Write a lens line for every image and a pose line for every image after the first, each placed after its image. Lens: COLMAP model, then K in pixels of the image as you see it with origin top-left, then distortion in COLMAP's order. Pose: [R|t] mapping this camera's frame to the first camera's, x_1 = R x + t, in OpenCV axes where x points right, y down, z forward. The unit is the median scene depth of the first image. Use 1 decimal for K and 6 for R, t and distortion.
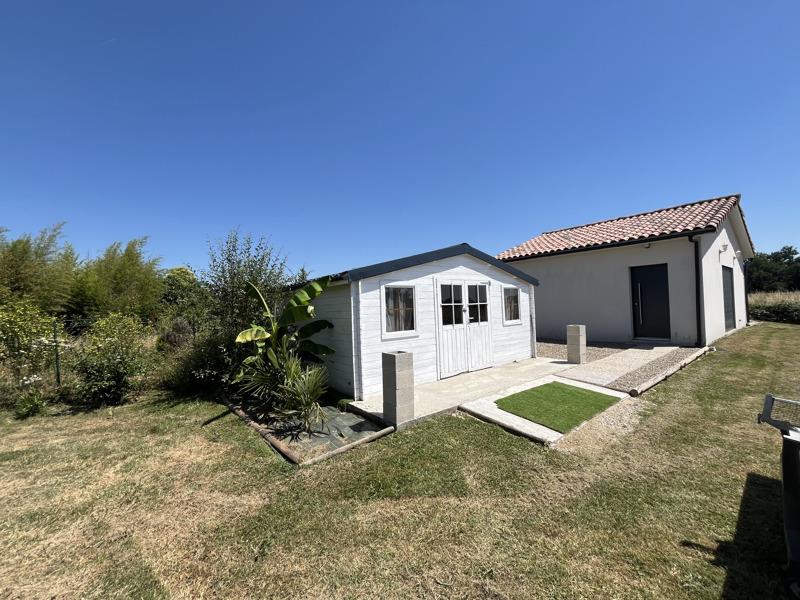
lens RADIAL K [[322.6, 0, 400.0], [0, 322.6, 300.0], [0, 0, 1]] dist [-0.000092, -0.000023]
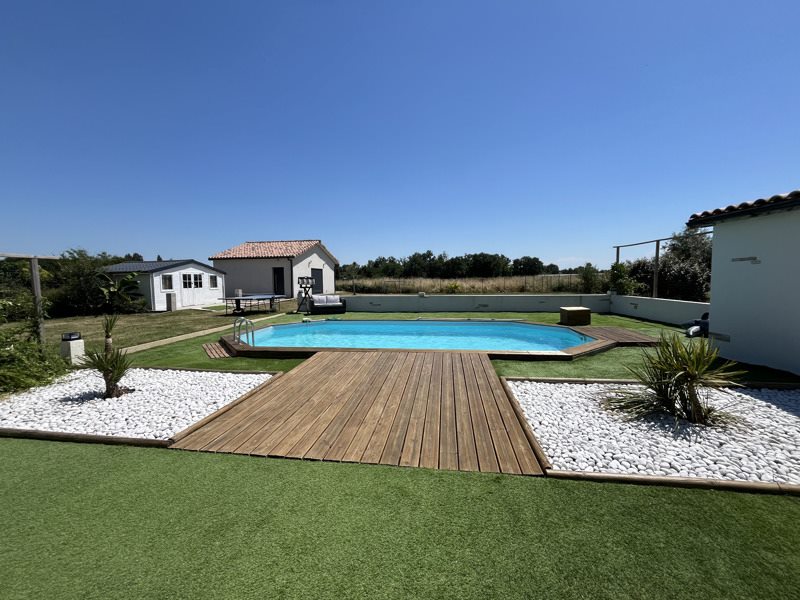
lens RADIAL K [[322.6, 0, 400.0], [0, 322.6, 300.0], [0, 0, 1]] dist [-0.000092, -0.000023]
pose [[0.726787, -0.014008, 0.686720, -0.403527], [-0.031419, 0.998067, 0.053611, -0.029893], [-0.686144, -0.060540, 0.724942, -2.216093]]
